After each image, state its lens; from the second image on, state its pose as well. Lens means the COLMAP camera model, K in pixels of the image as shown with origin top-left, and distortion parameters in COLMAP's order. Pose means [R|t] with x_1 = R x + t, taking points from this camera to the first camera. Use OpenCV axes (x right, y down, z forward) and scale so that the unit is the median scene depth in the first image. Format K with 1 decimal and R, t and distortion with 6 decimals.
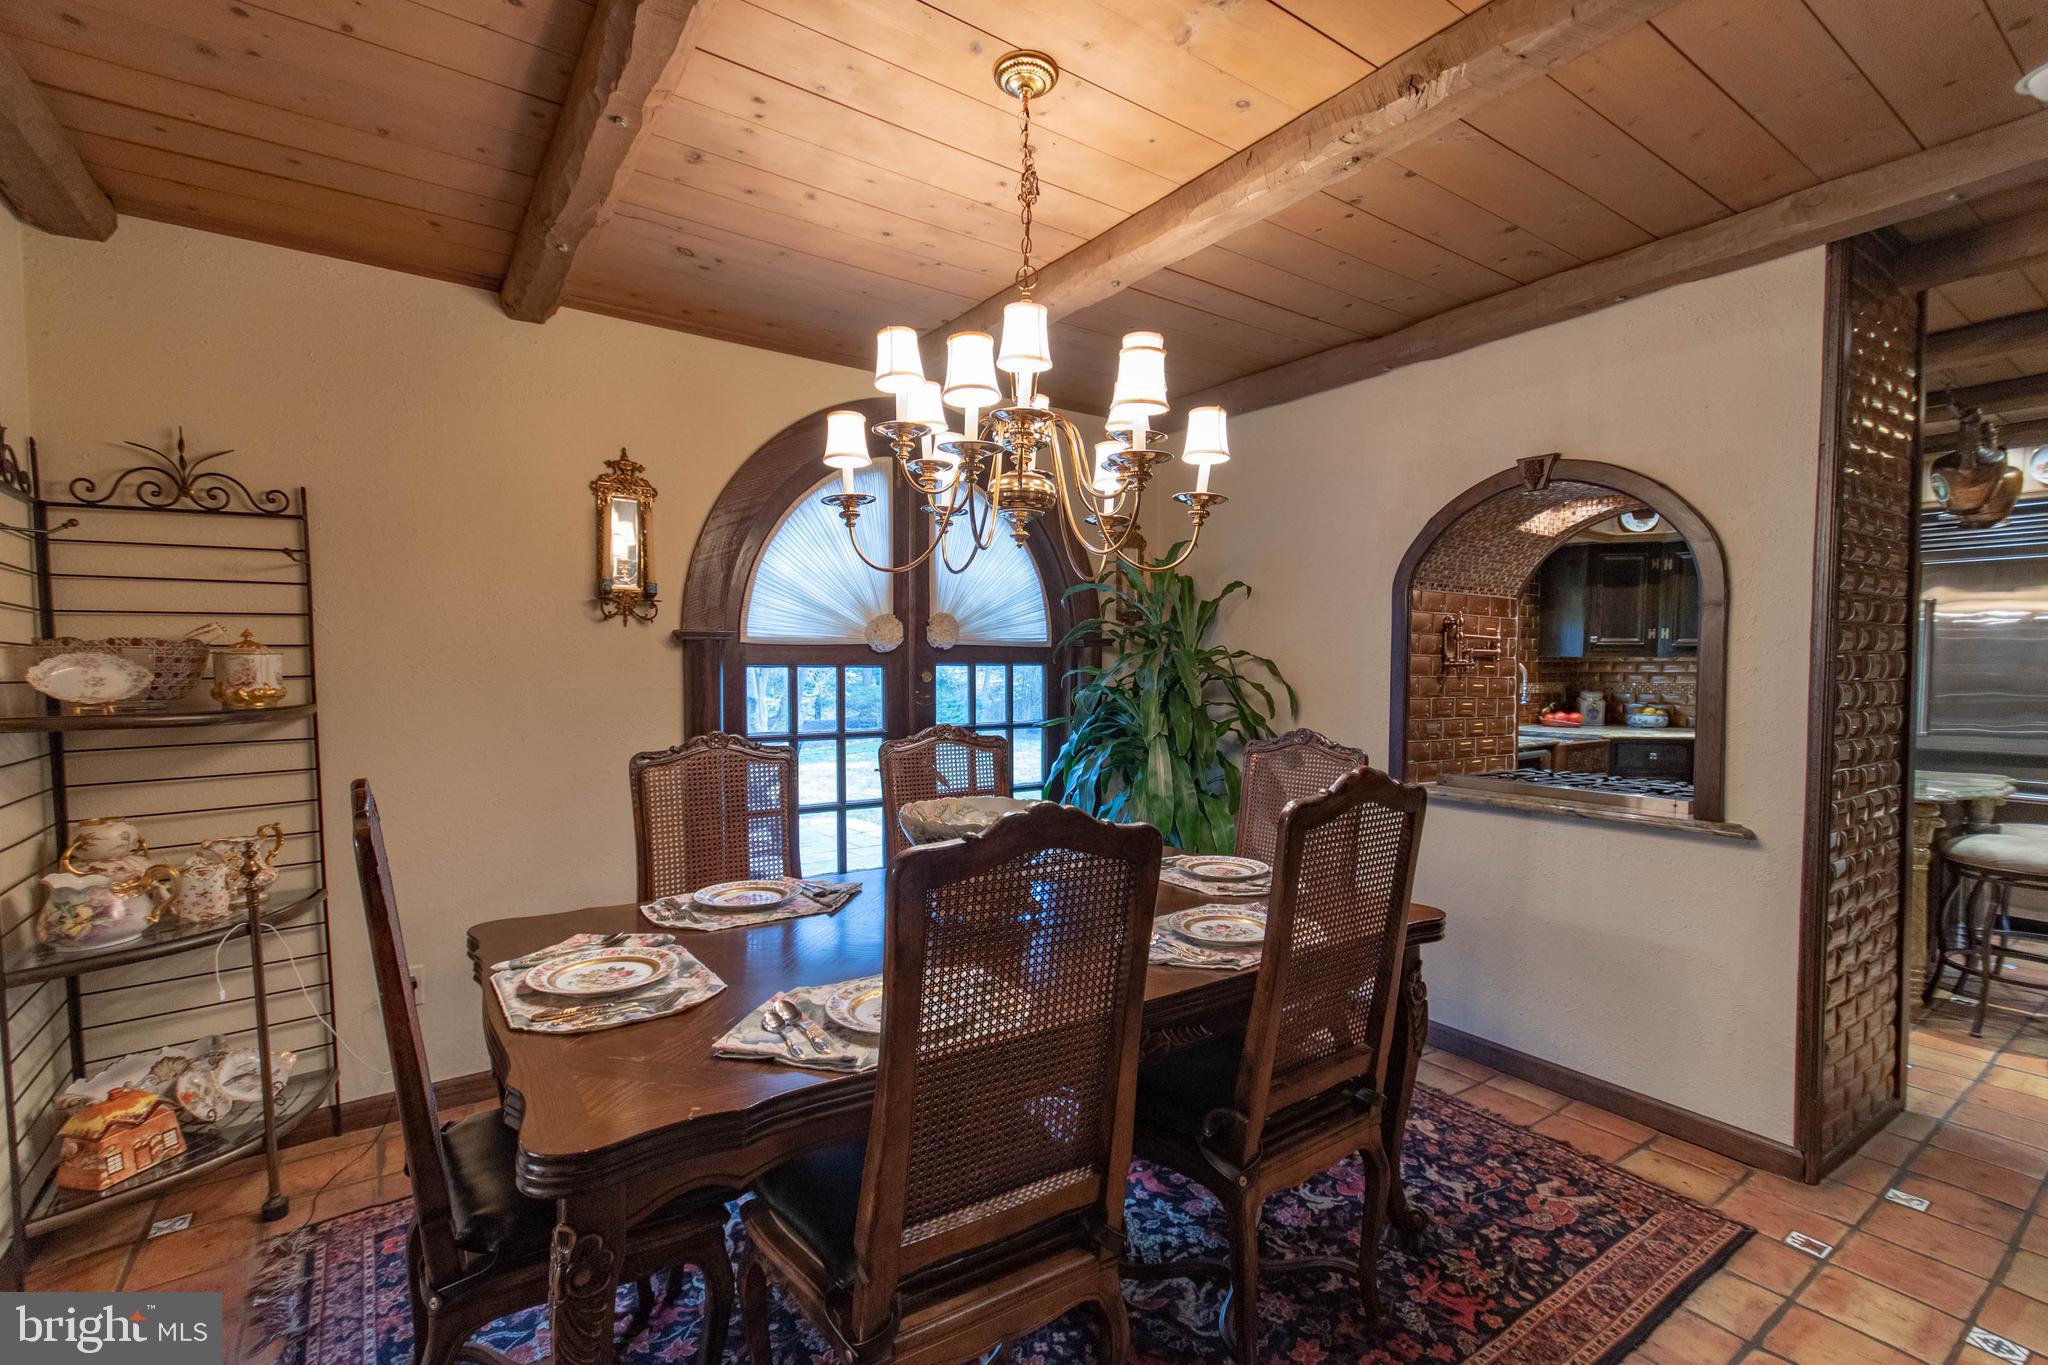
lens RADIAL K [[907.0, 0, 1016.4], [0, 907.0, 706.1], [0, 0, 1]] dist [0.005599, -0.000780]
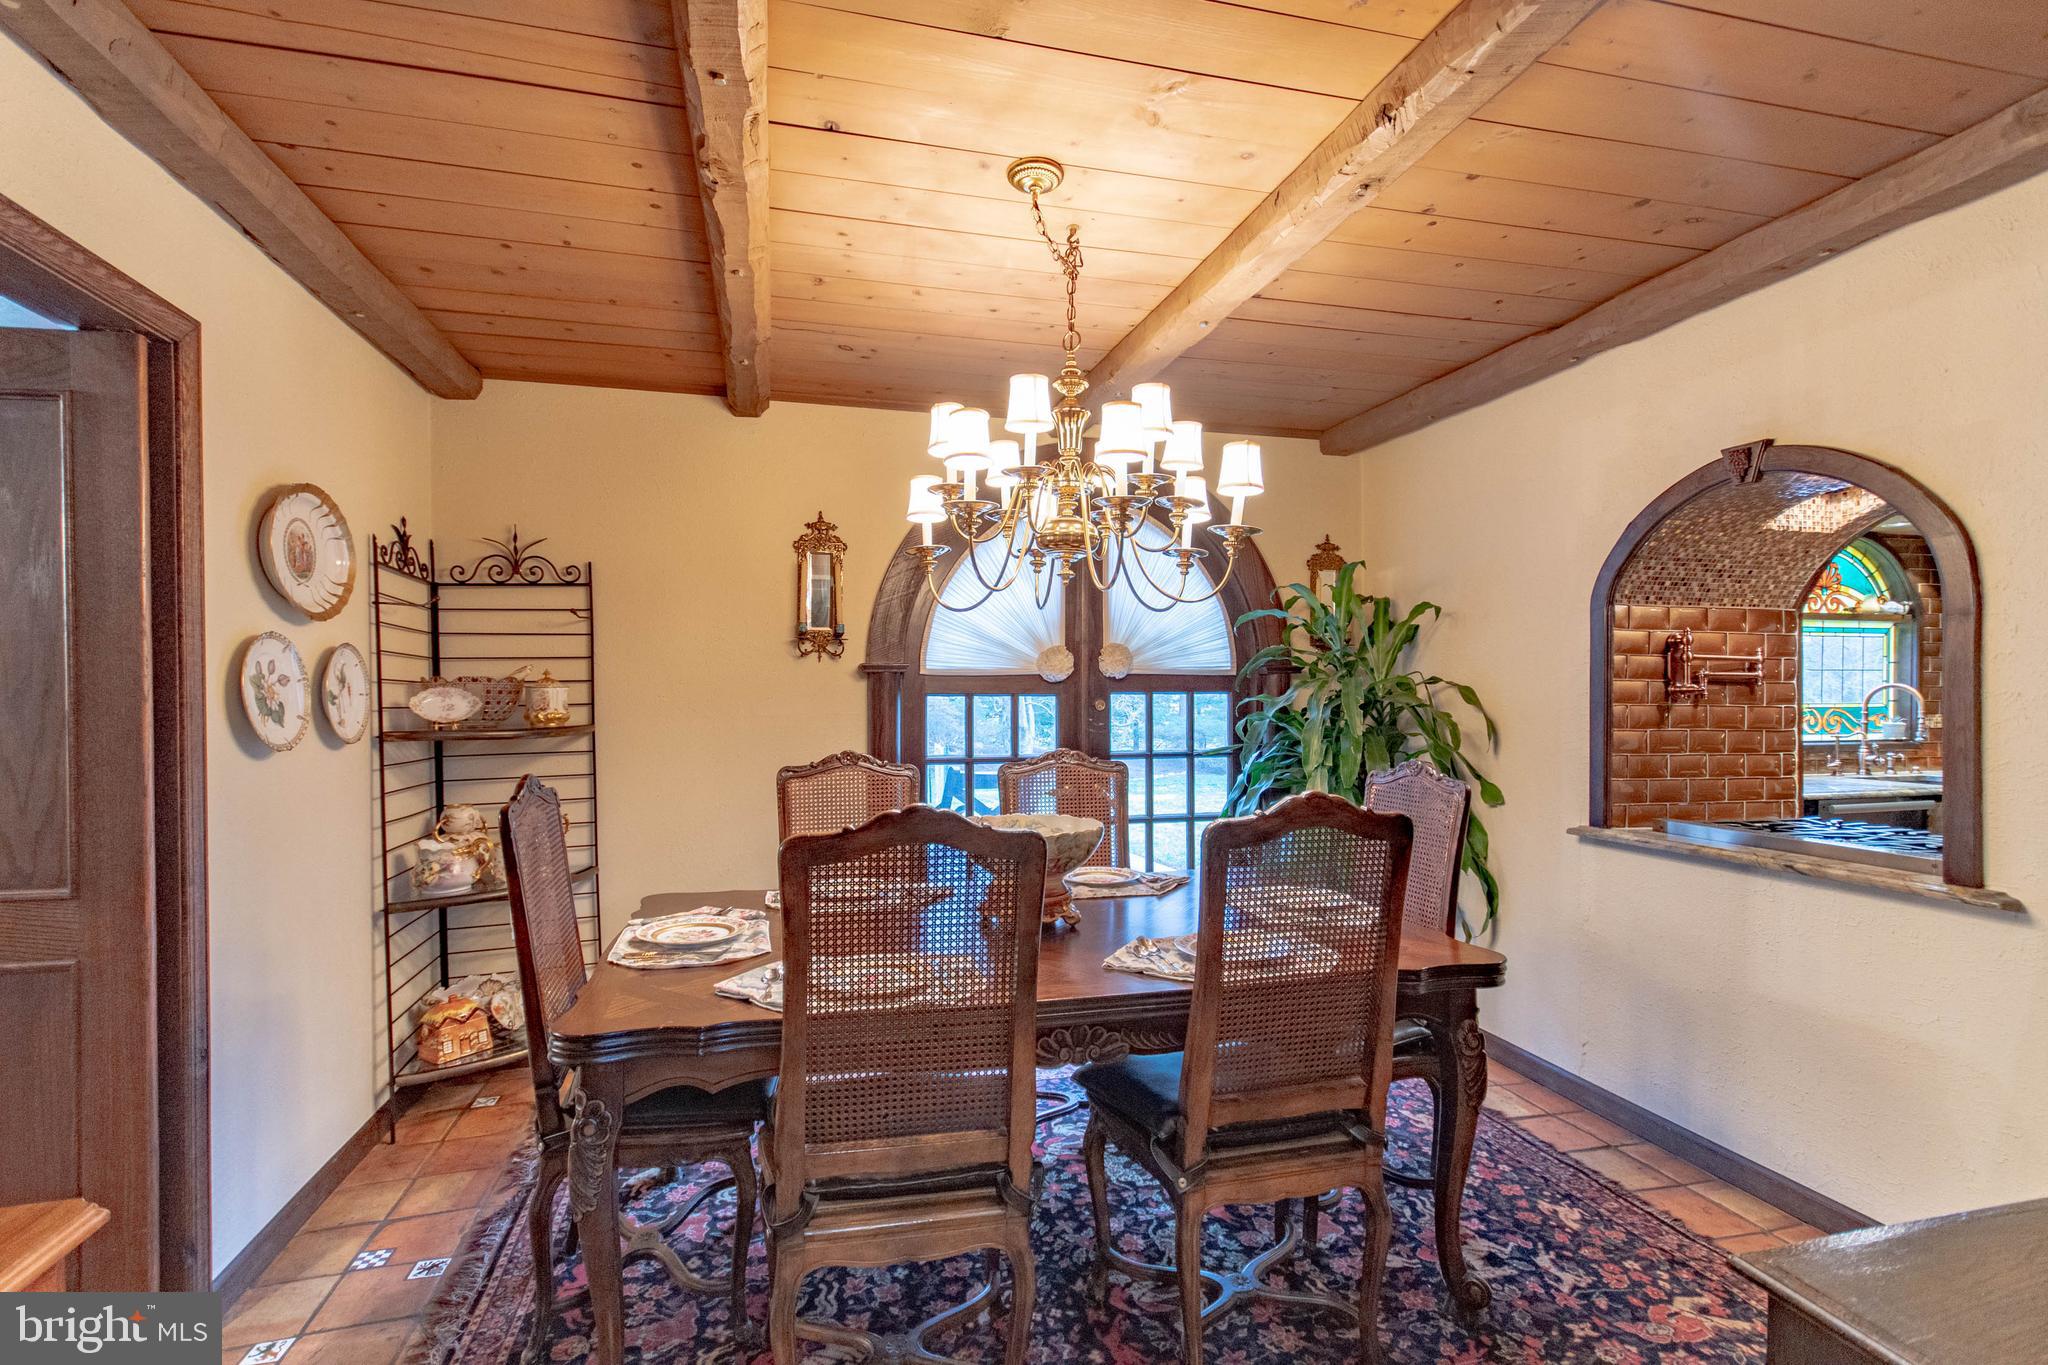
lens RADIAL K [[944.5, 0, 1012.3], [0, 944.5, 706.2], [0, 0, 1]] dist [0.003632, -0.000784]
pose [[0.935967, 0.000499, -0.352087, 0.285404], [-0.012219, 0.999443, -0.031066, 0.005735], [0.351875, 0.033378, 0.935452, -0.068750]]
